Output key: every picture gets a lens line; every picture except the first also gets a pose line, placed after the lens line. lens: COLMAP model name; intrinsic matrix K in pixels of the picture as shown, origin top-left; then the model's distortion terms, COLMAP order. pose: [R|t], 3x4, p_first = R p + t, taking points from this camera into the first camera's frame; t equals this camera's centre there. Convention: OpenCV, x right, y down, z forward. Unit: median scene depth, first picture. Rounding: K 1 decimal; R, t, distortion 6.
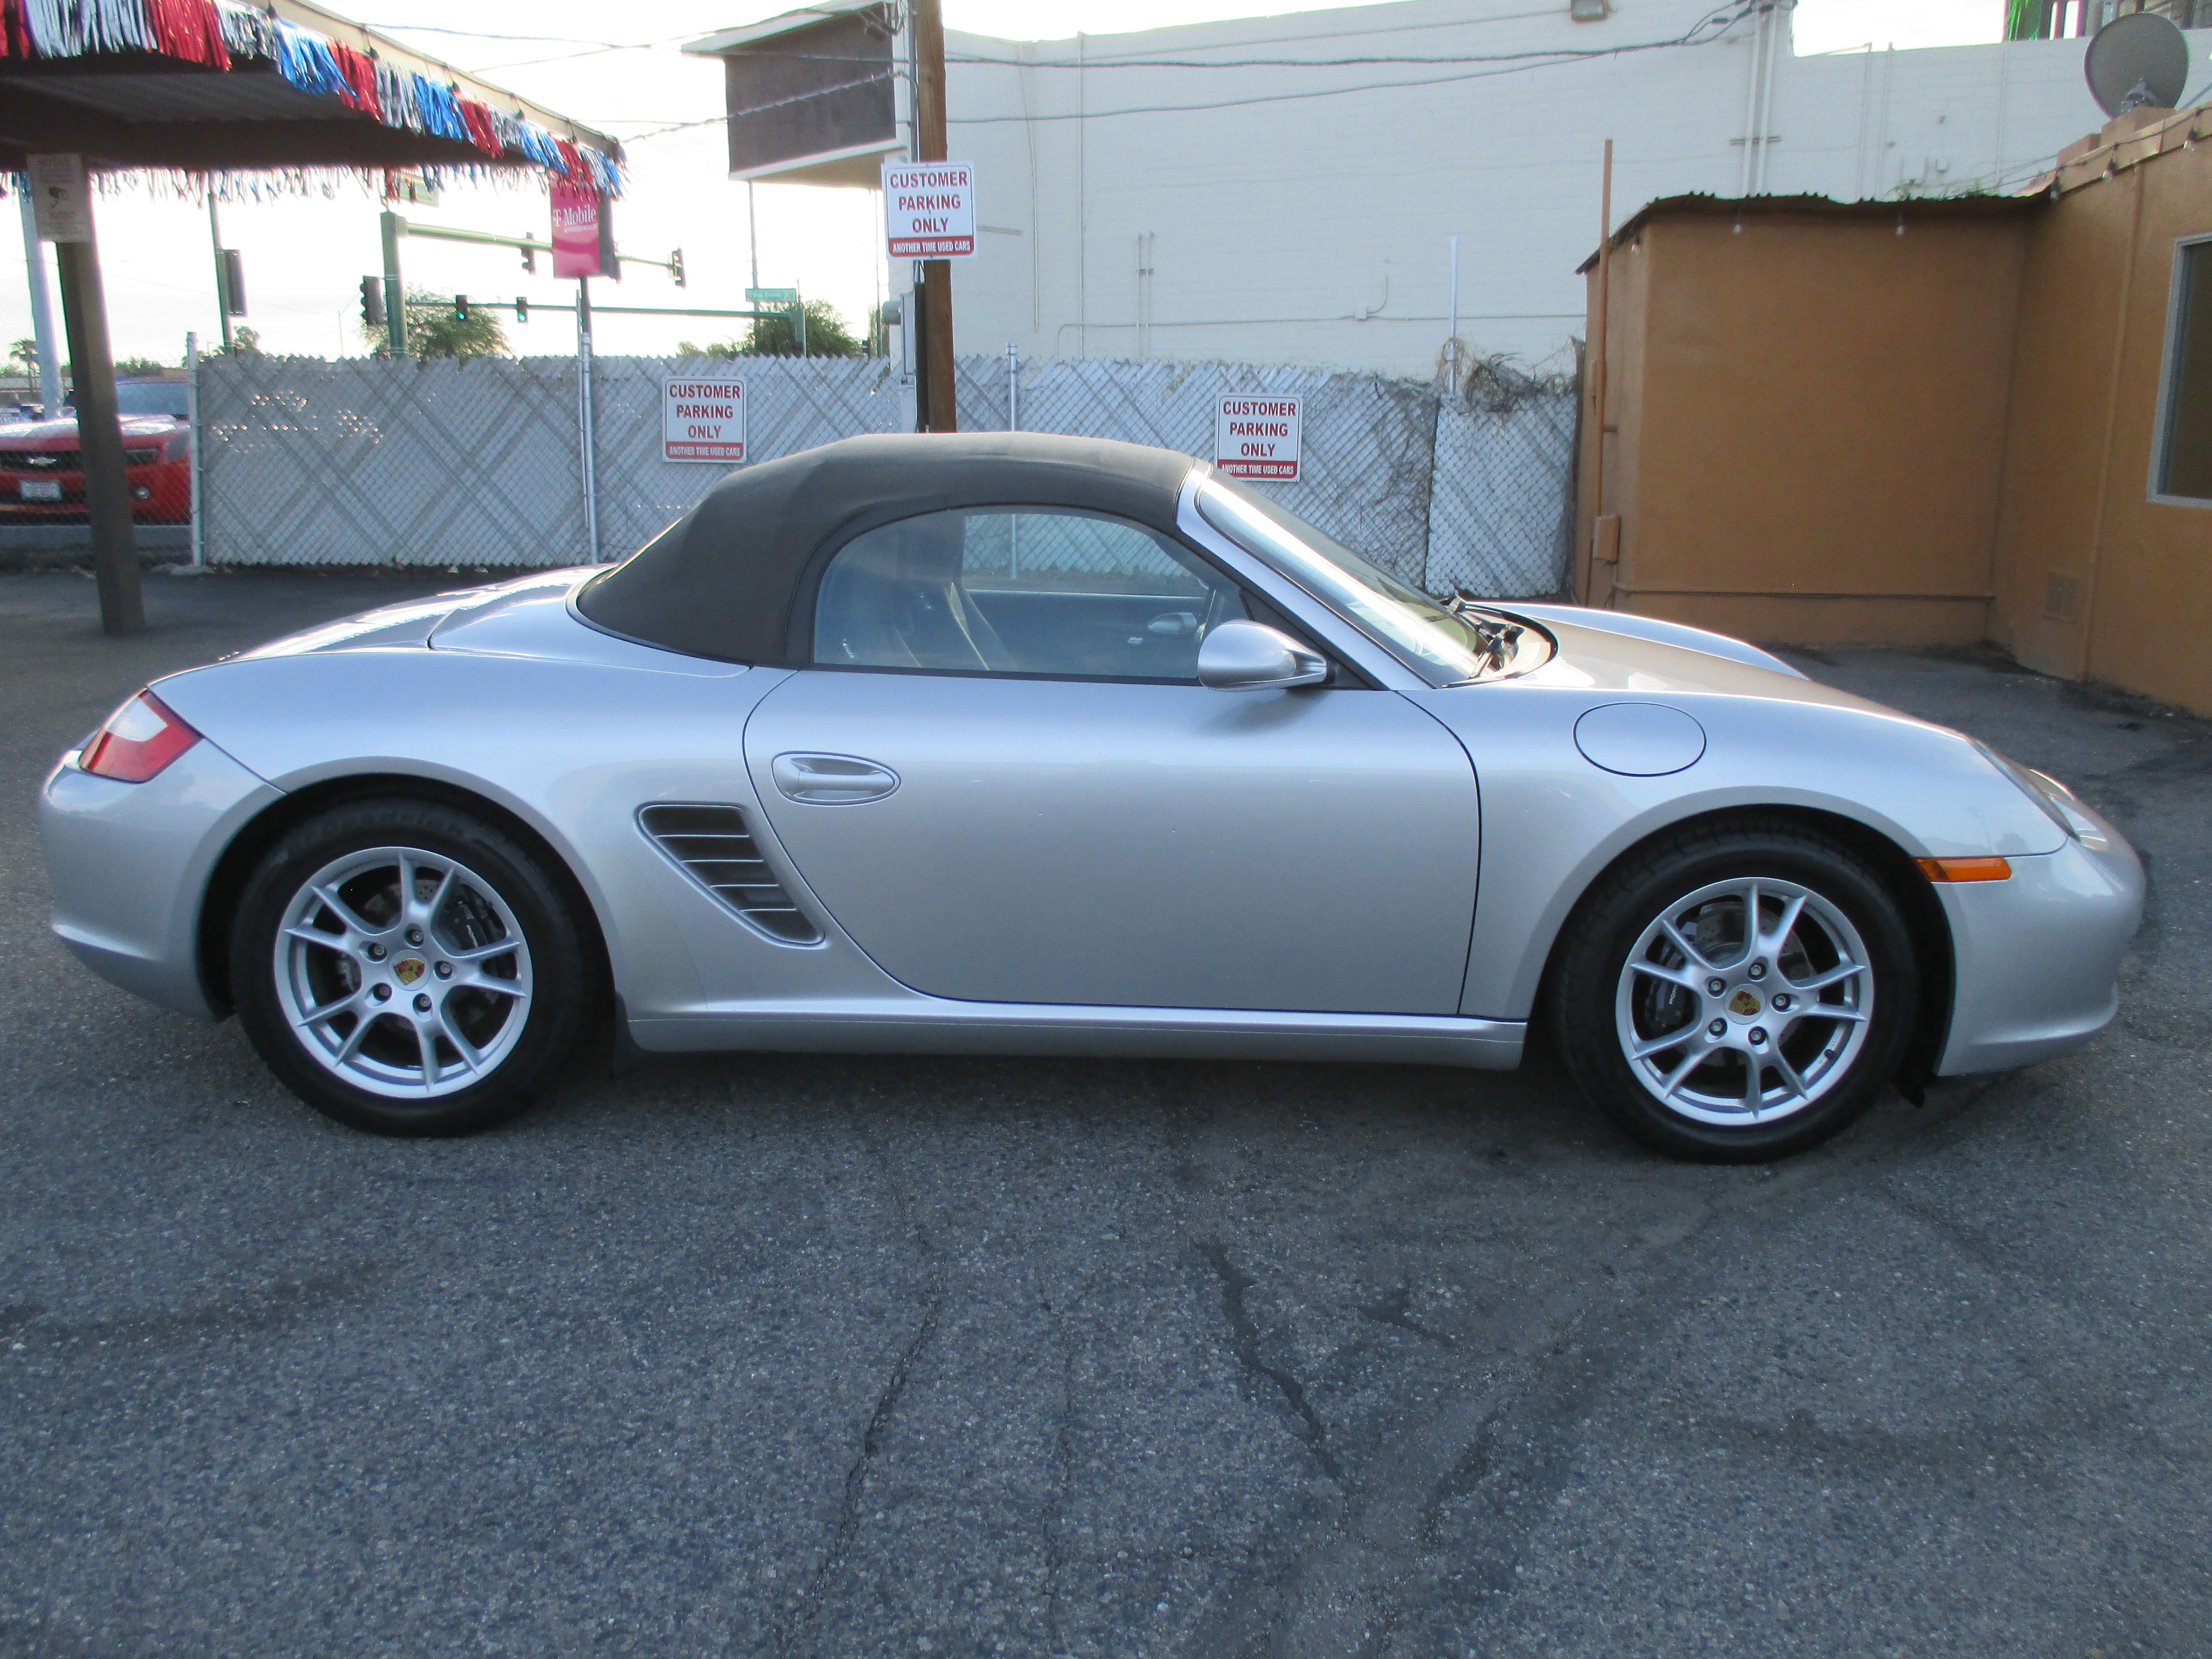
lens RADIAL K [[1880.3, 0, 1116.9], [0, 1880.3, 844.2], [0, 0, 1]] dist [-0.048582, 0.019709]
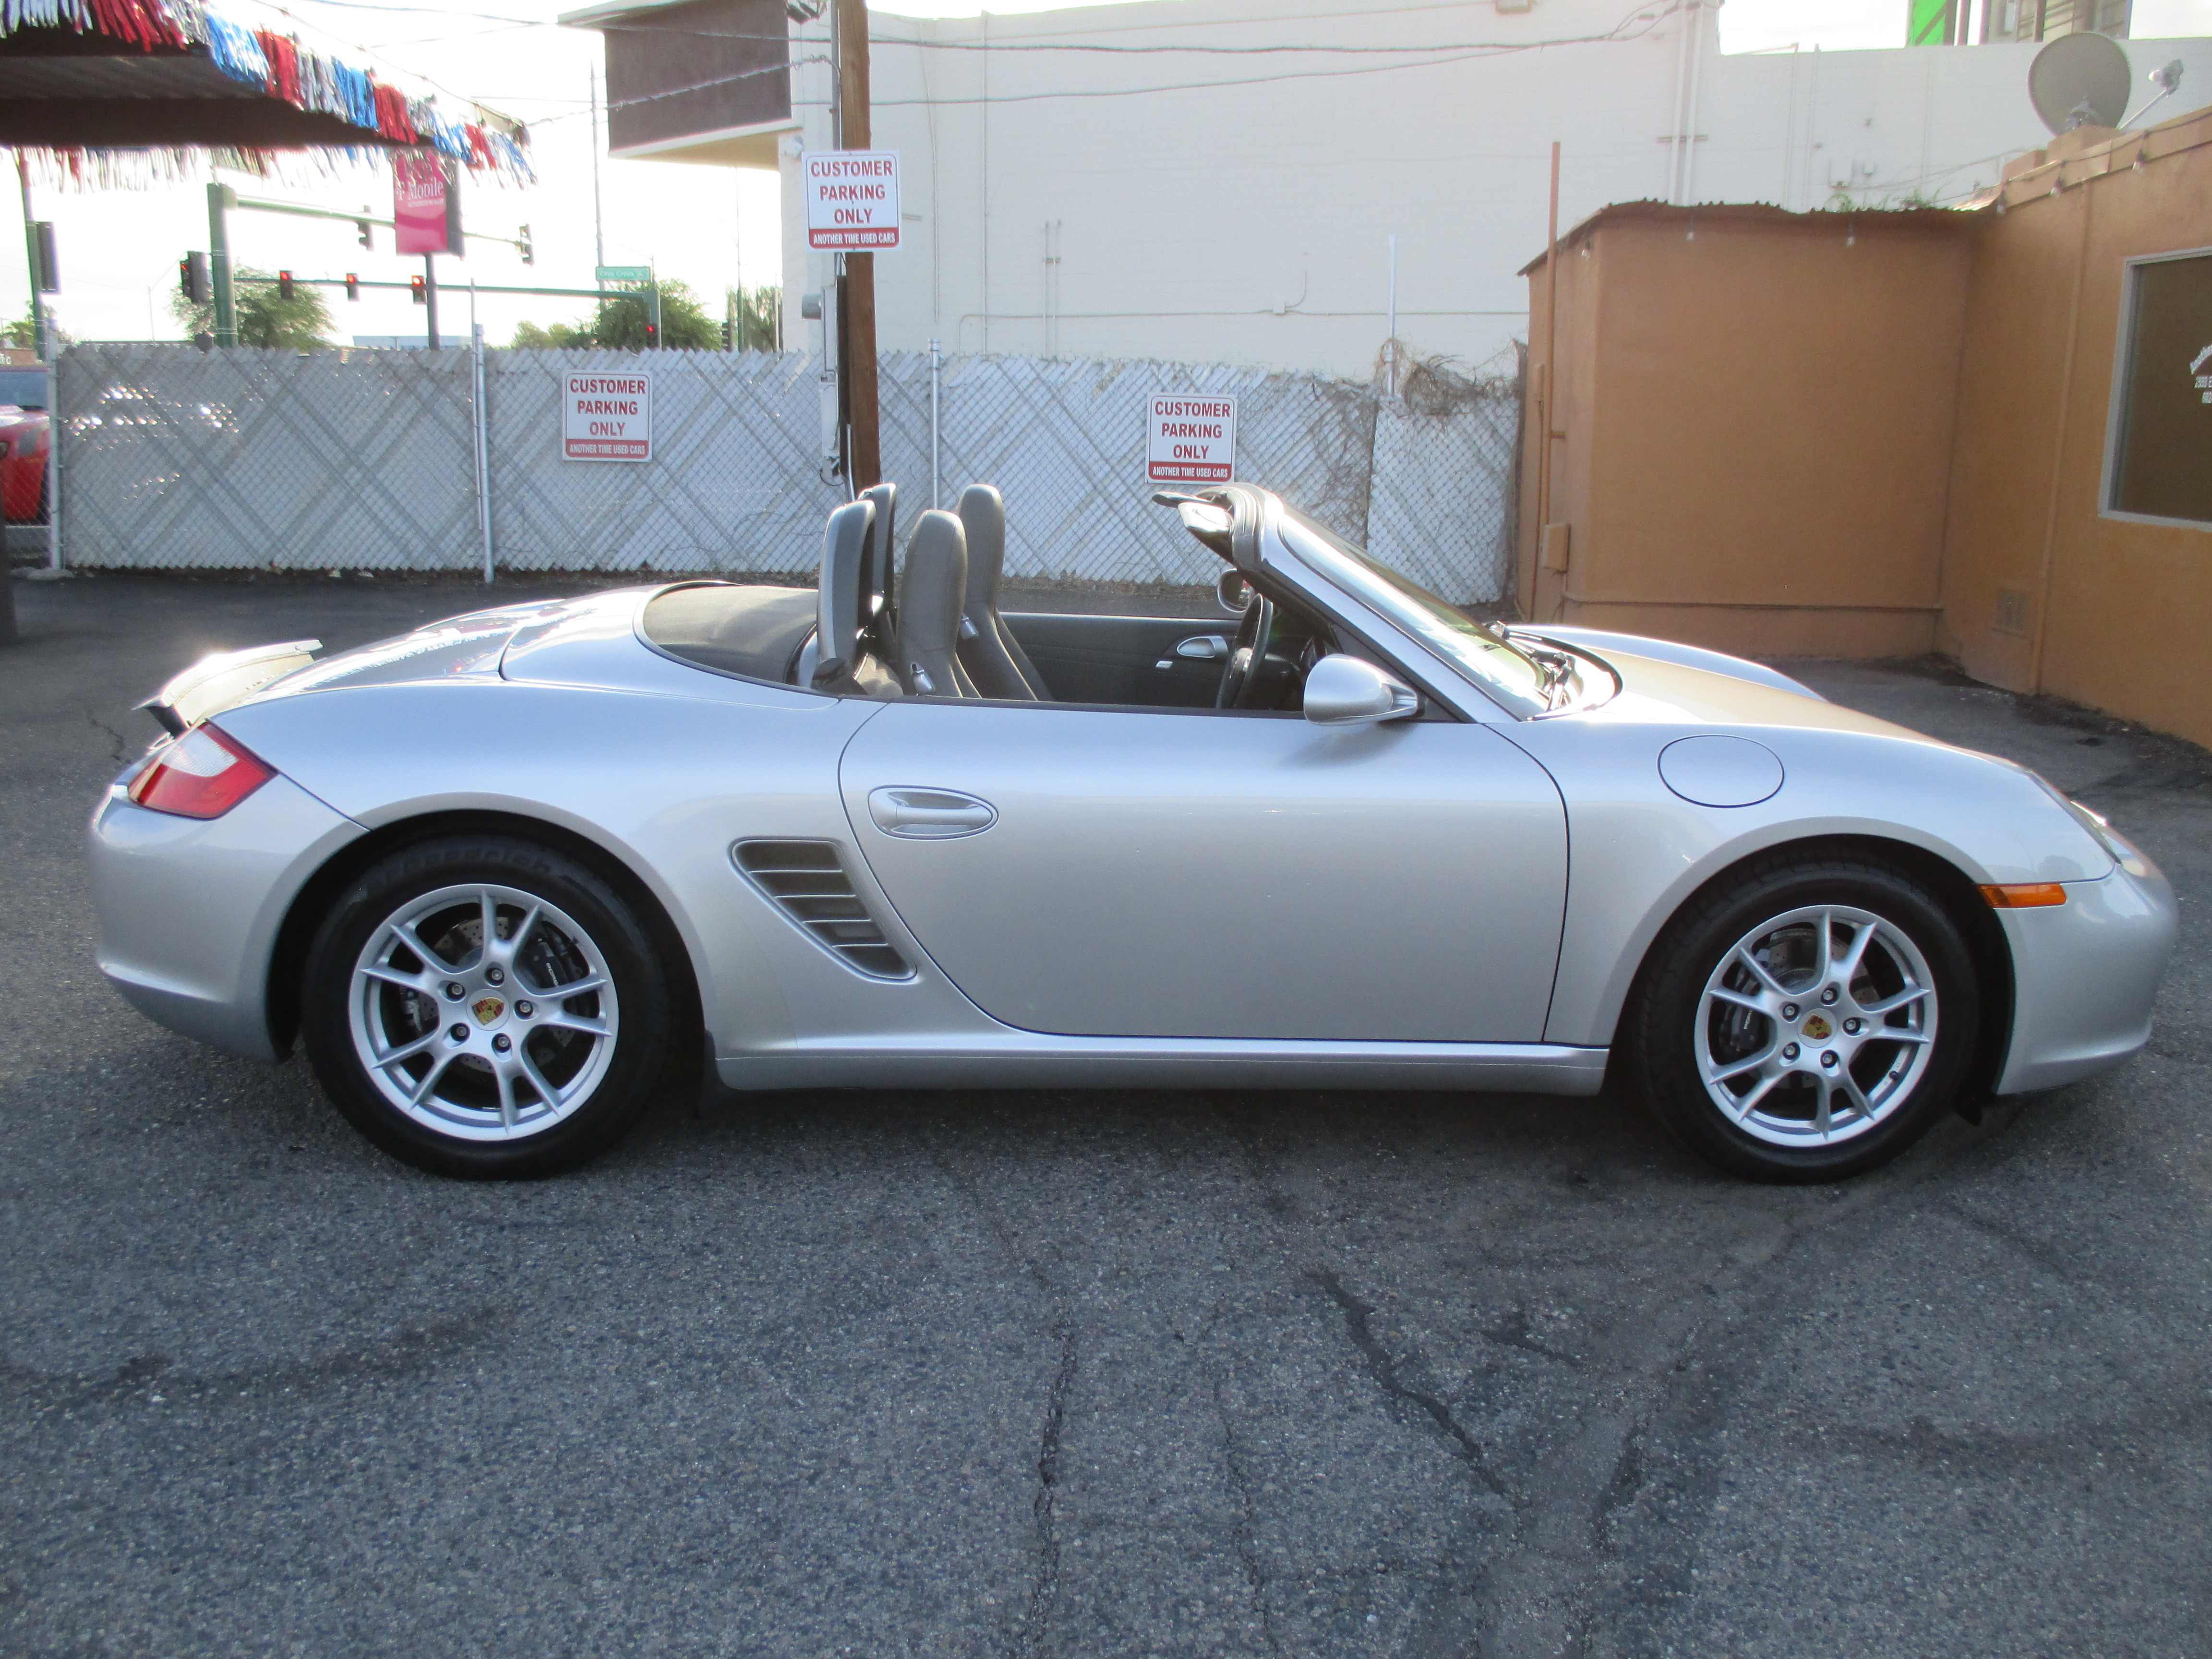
lens RADIAL K [[2001.8, 0, 1118.3], [0, 2001.8, 837.0], [0, 0, 1]] dist [-0.074449, 0.034031]
pose [[0.997671, -0.004973, 0.068023, -0.117235], [0.005653, 0.999936, -0.009802, -0.010606], [-0.067970, 0.010163, 0.997636, -0.059289]]
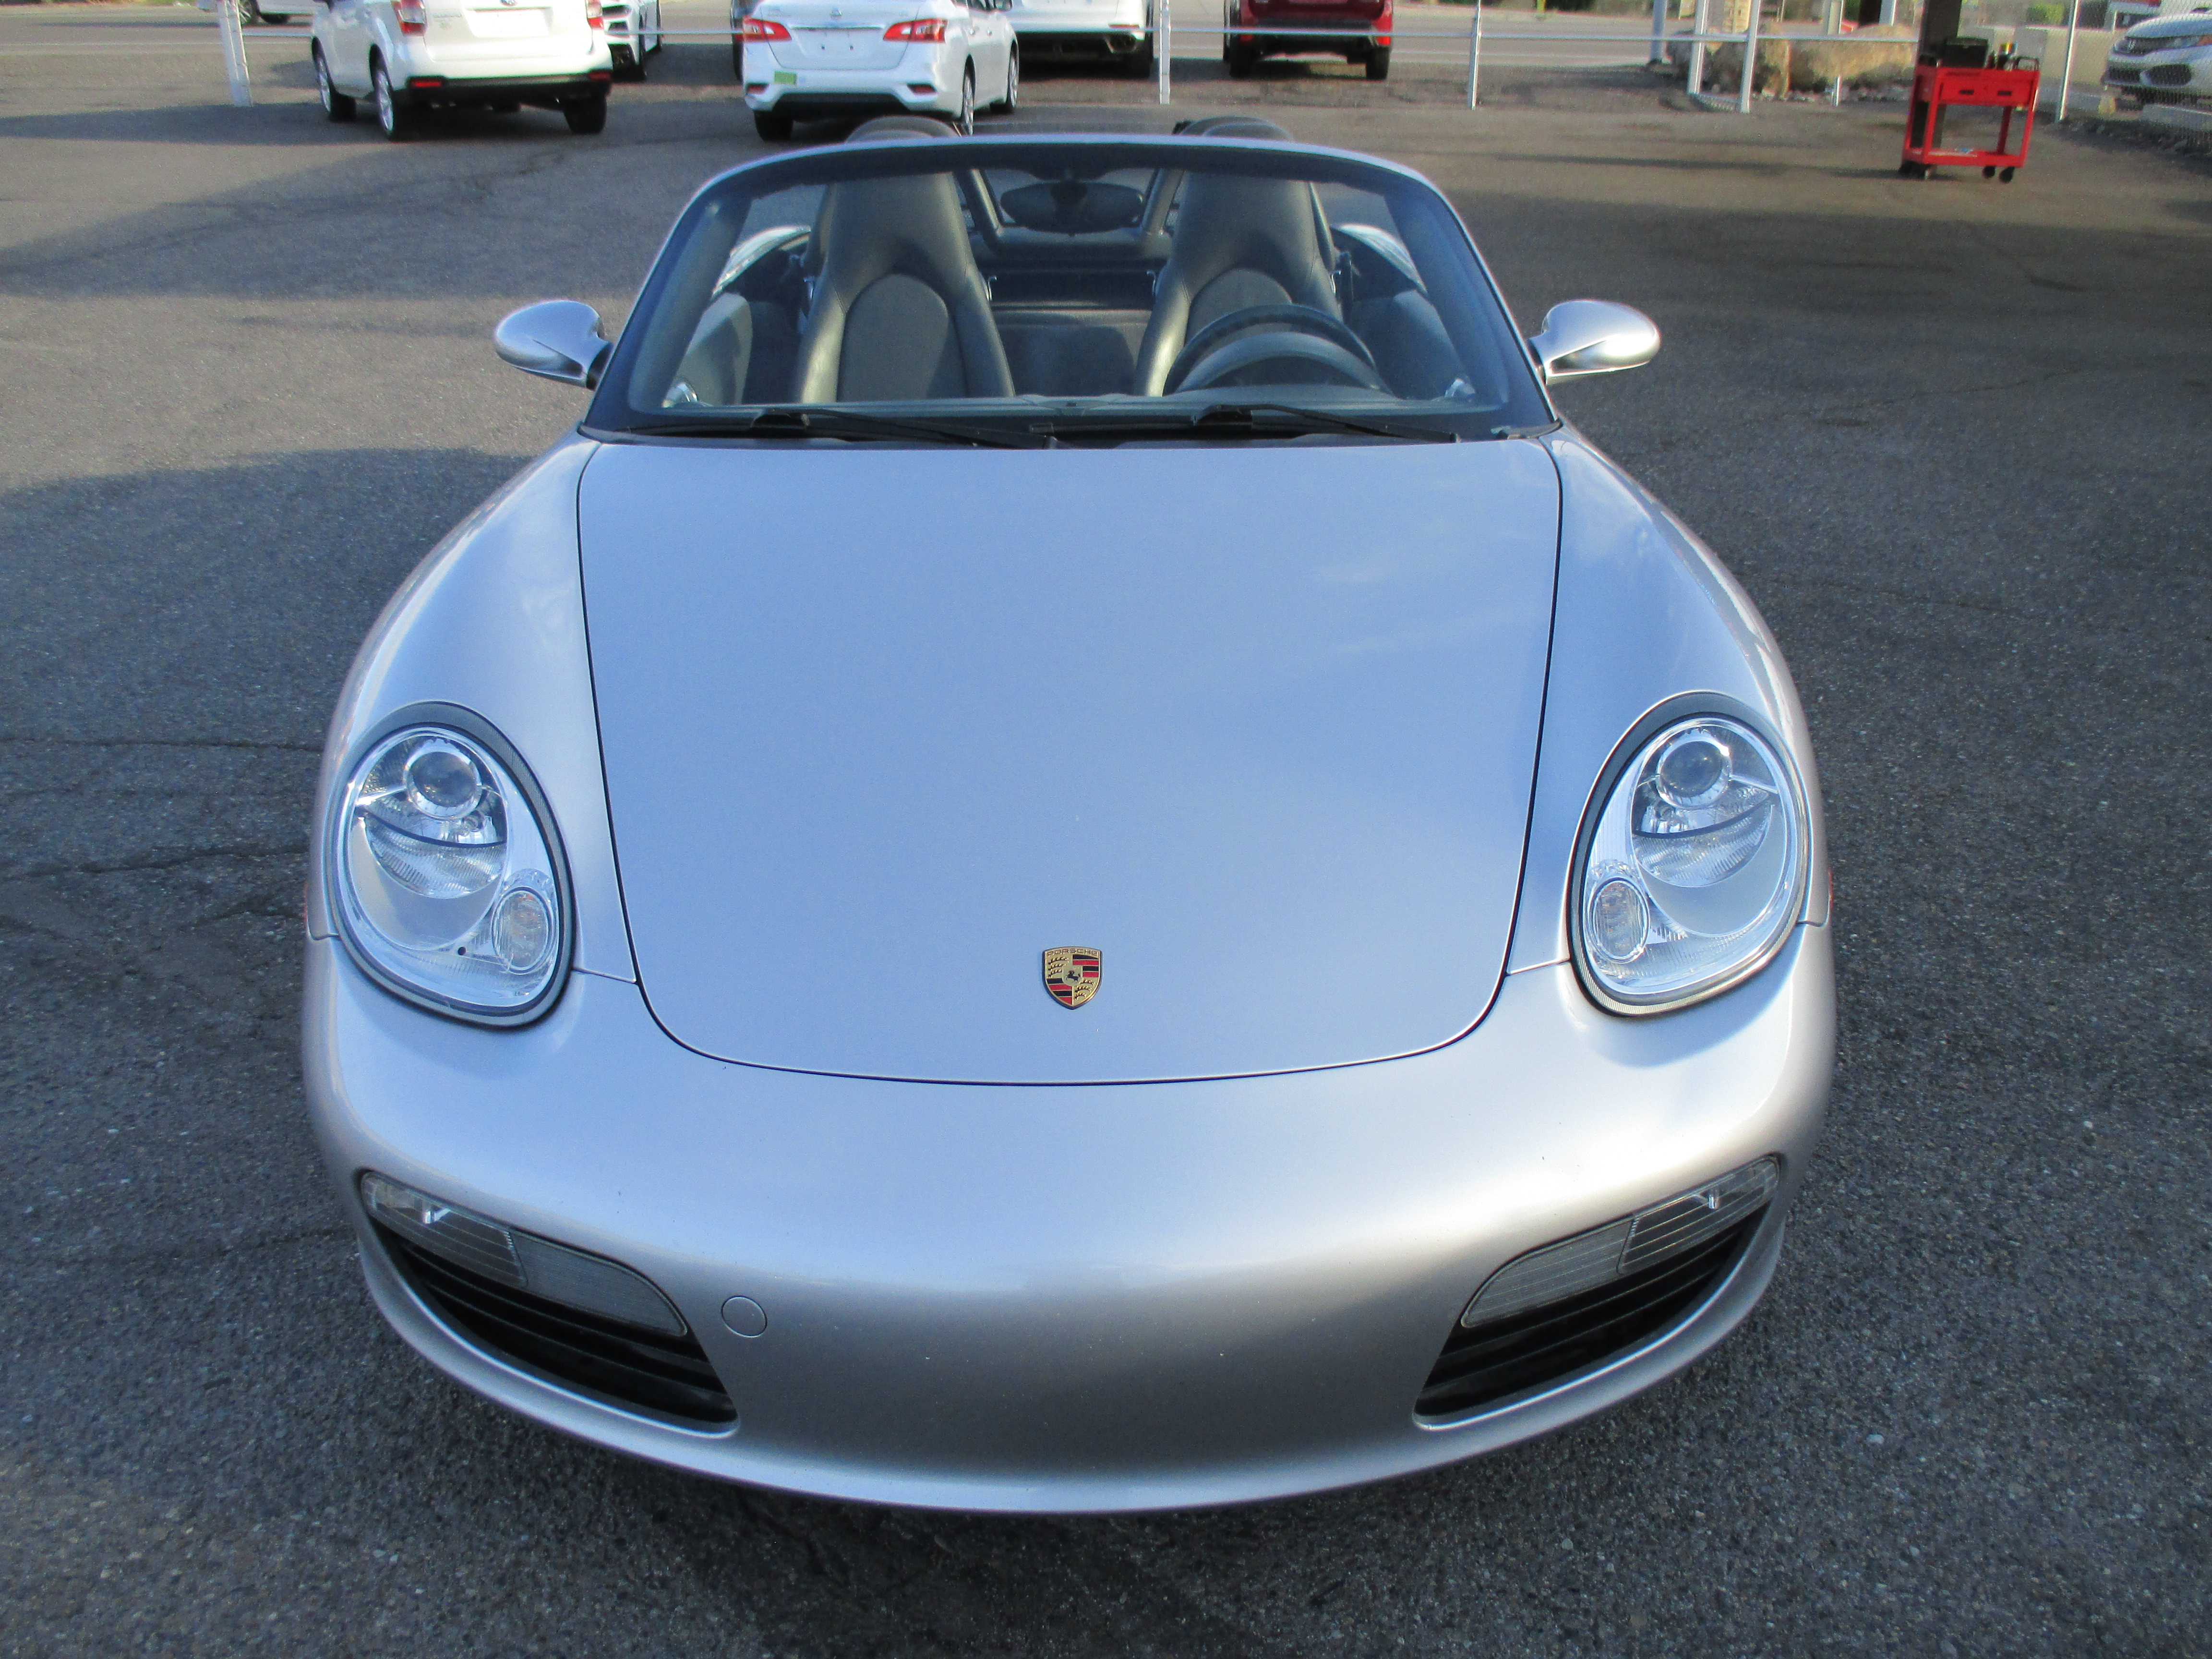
lens RADIAL K [[2001.8, 0, 1122.9], [0, 2001.8, 833.8], [0, 0, 1]] dist [-0.074449, 0.034031]
pose [[0.033554, 0.402254, -0.914913, 1.012735], [-0.237778, 0.892357, 0.383616, -0.301181], [0.970740, 0.204674, 0.125589, 1.113150]]
